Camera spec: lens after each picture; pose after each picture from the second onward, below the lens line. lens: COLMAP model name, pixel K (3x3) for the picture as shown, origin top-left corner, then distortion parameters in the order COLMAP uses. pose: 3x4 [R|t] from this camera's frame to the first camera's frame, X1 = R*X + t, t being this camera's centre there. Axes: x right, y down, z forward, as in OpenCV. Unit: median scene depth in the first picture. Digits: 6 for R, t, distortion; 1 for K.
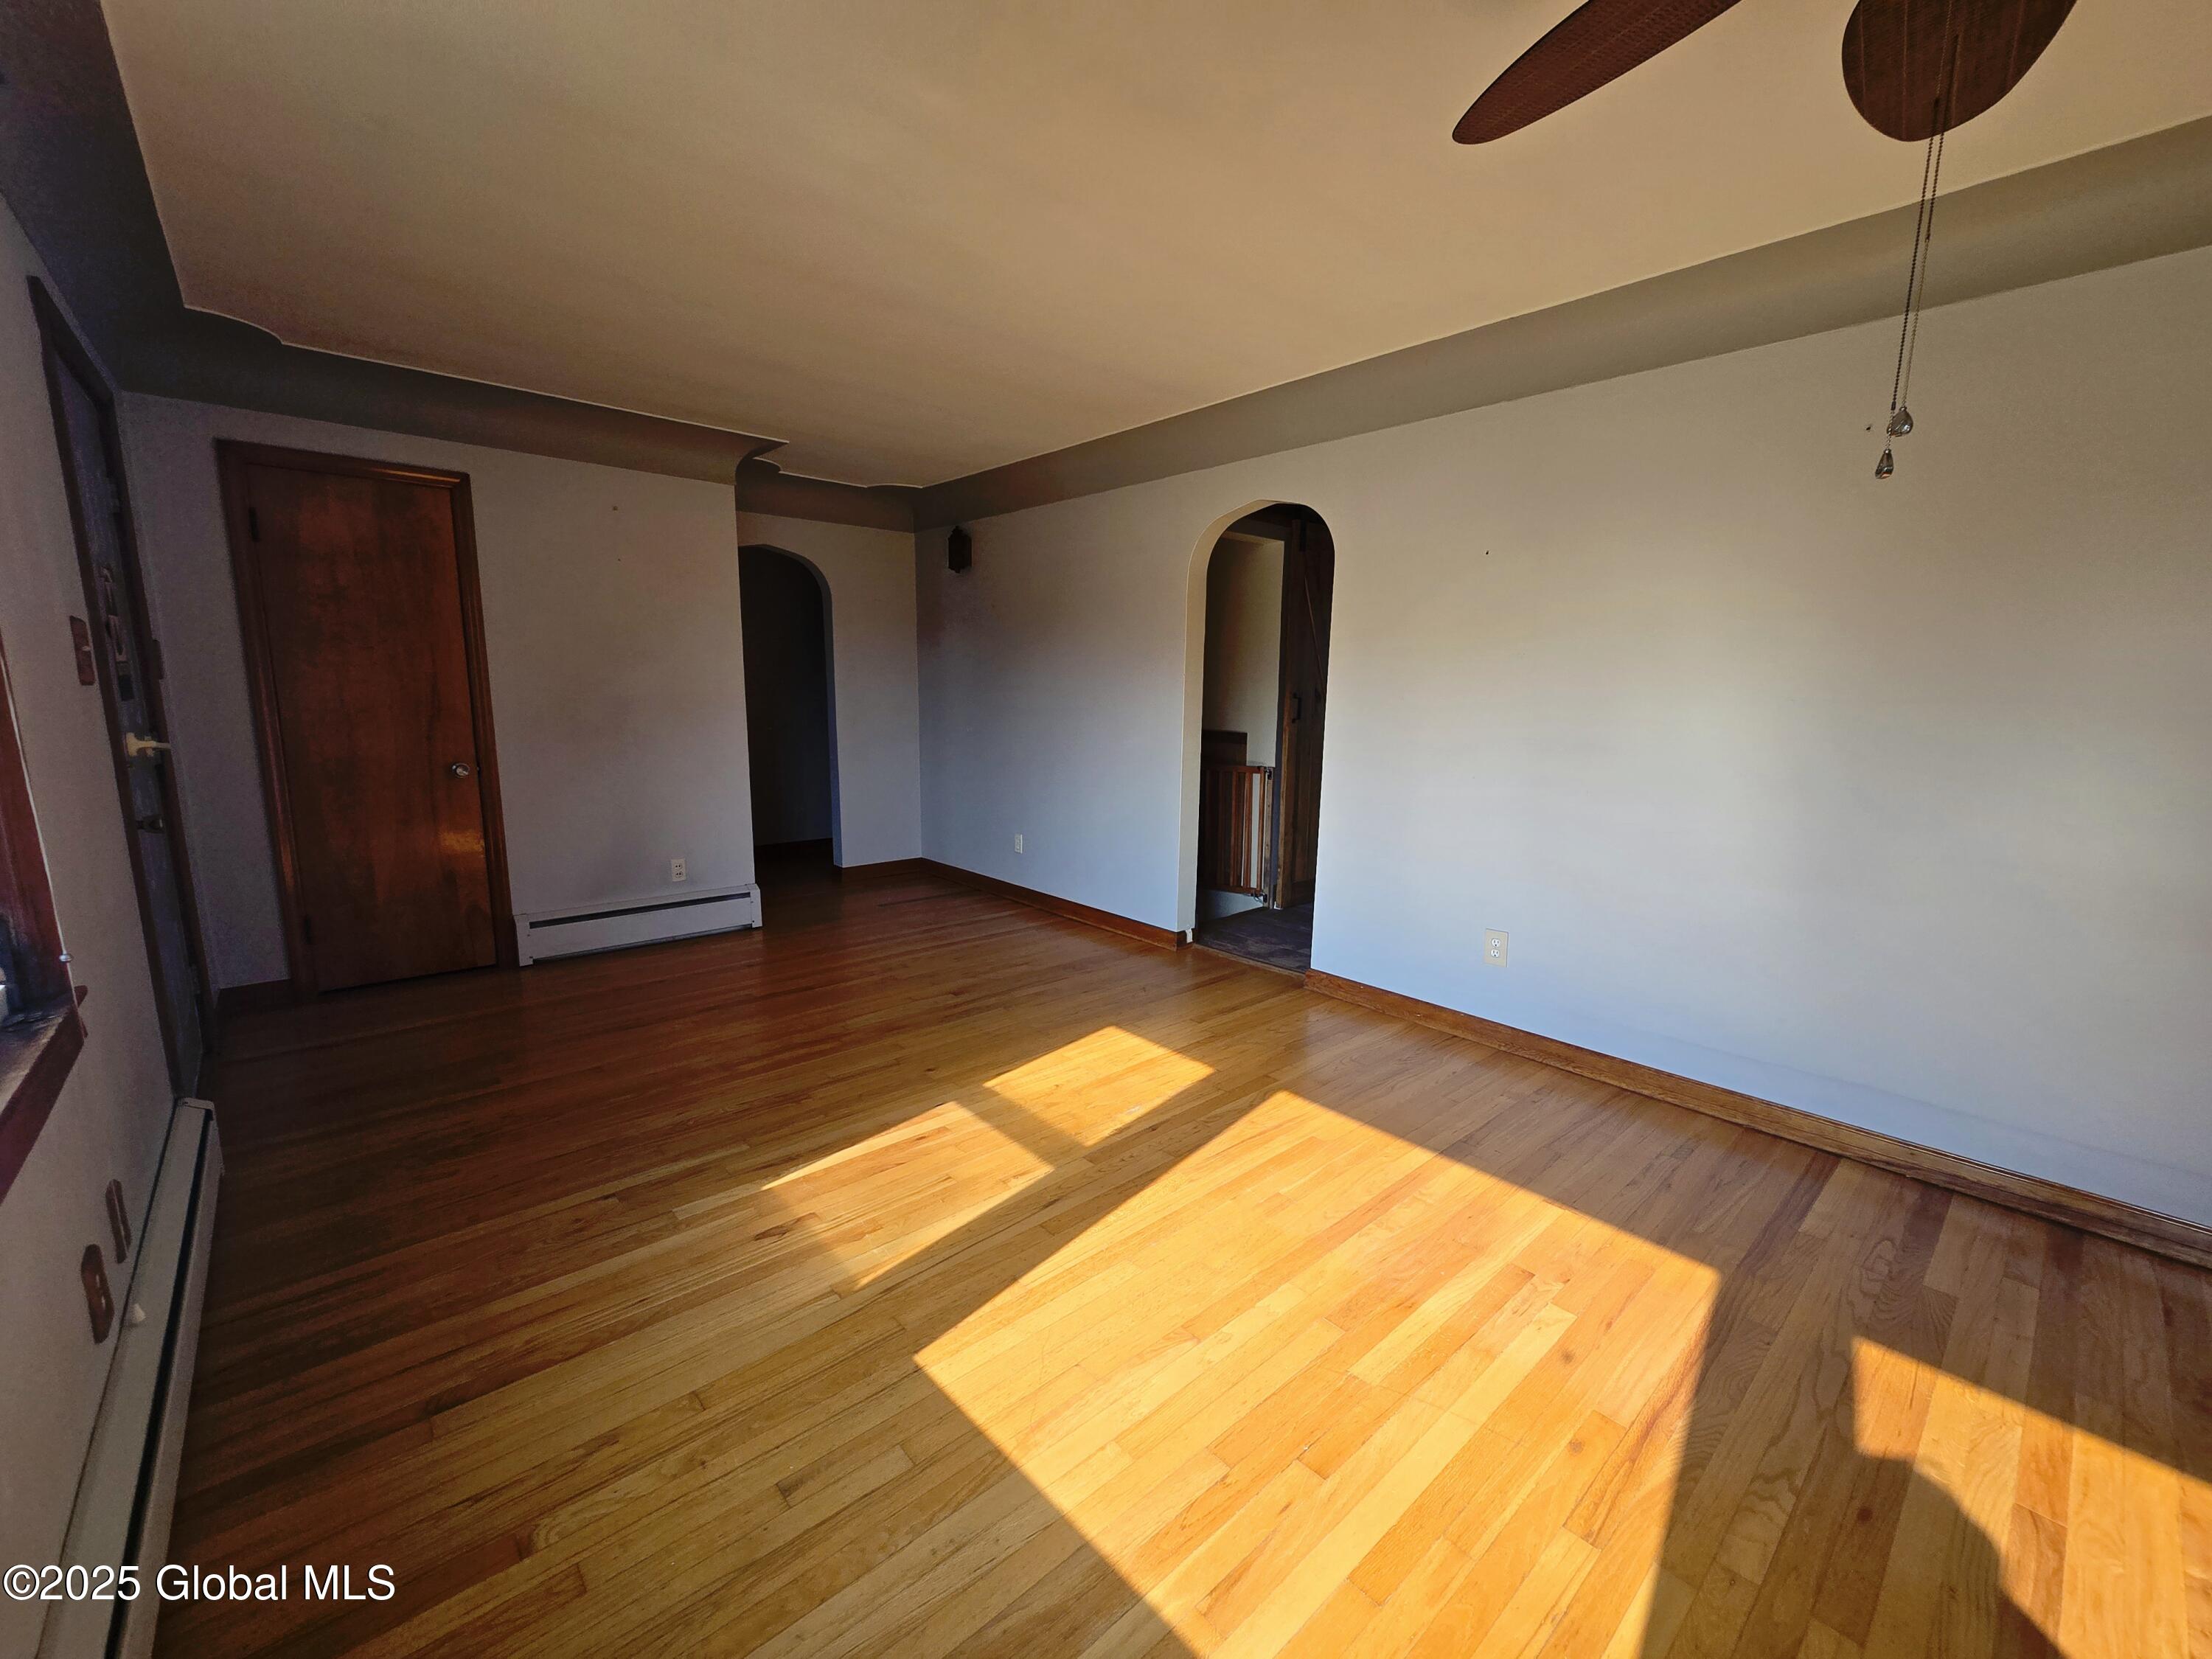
lens RADIAL K [[897.1, 0, 1113.0], [0, 897.1, 833.3], [0, 0, 1]] dist [-0.005511, -0.000079]
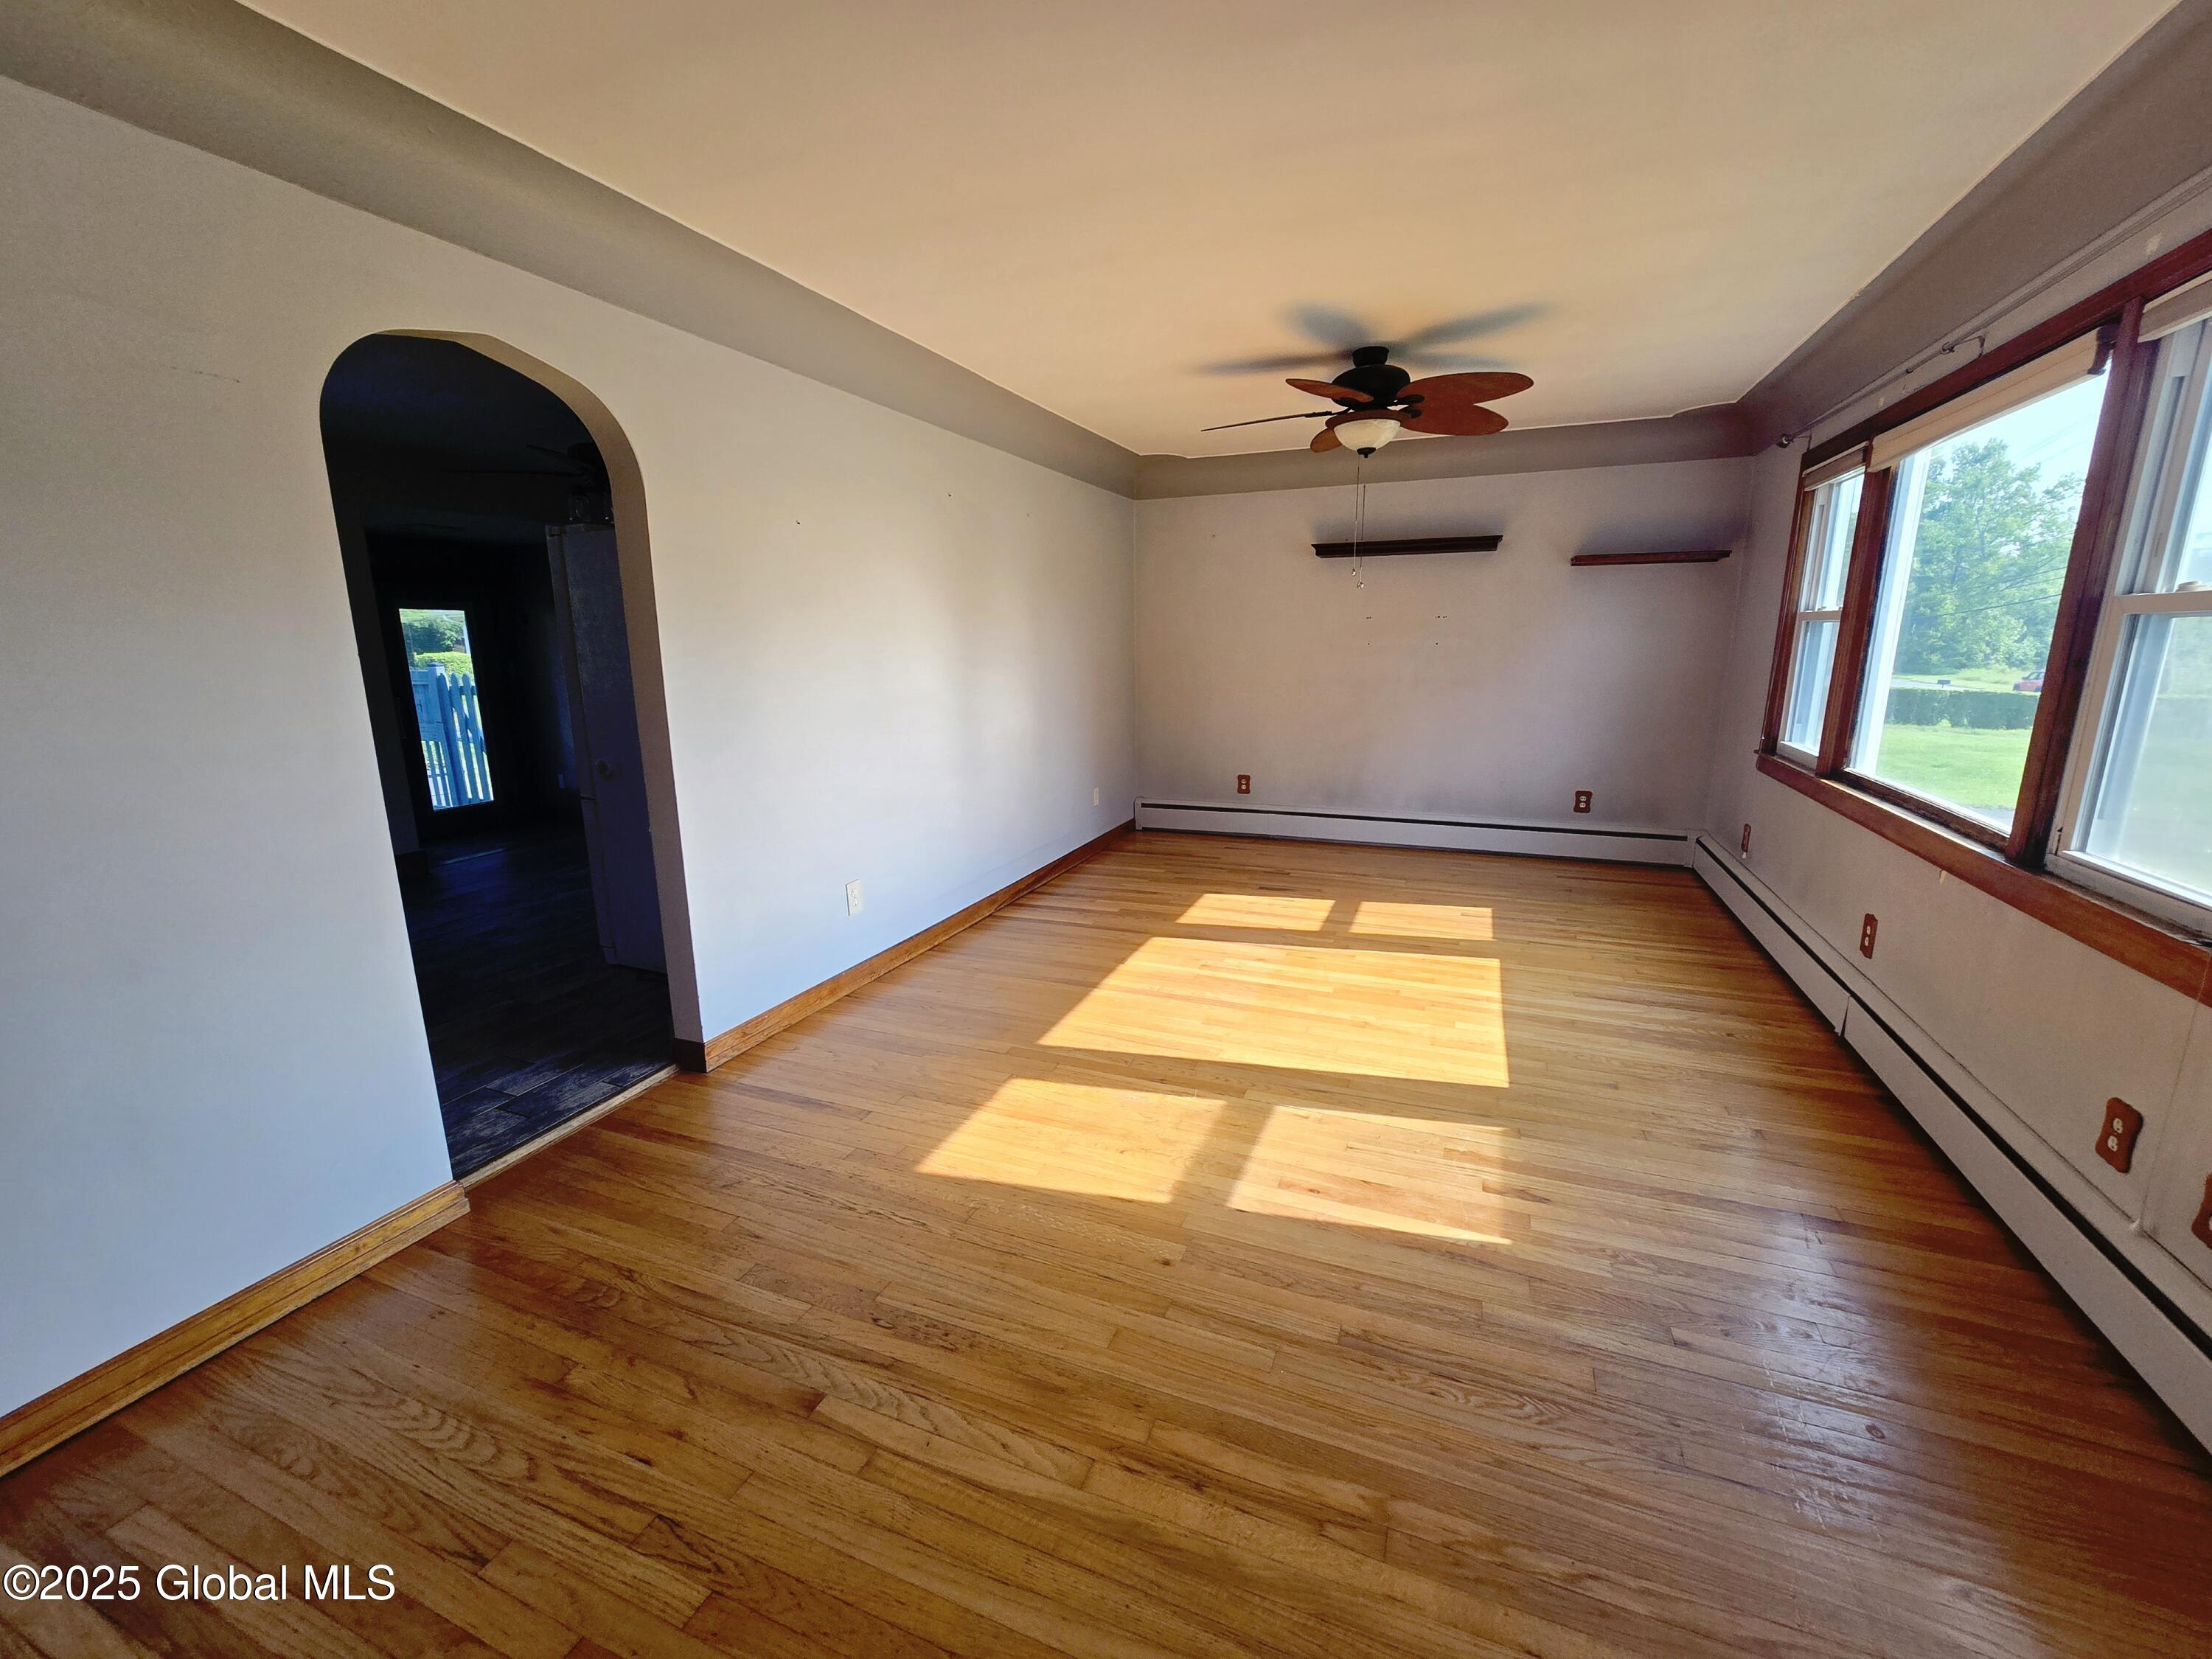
lens RADIAL K [[897.1, 0, 1113.0], [0, 897.1, 833.3], [0, 0, 1]] dist [-0.005511, -0.000079]
pose [[-0.425386, -0.206854, 0.881055, -0.832401], [0.155311, 0.942400, 0.296244, -0.278308], [-0.891586, 0.262855, -0.368757, 1.417329]]
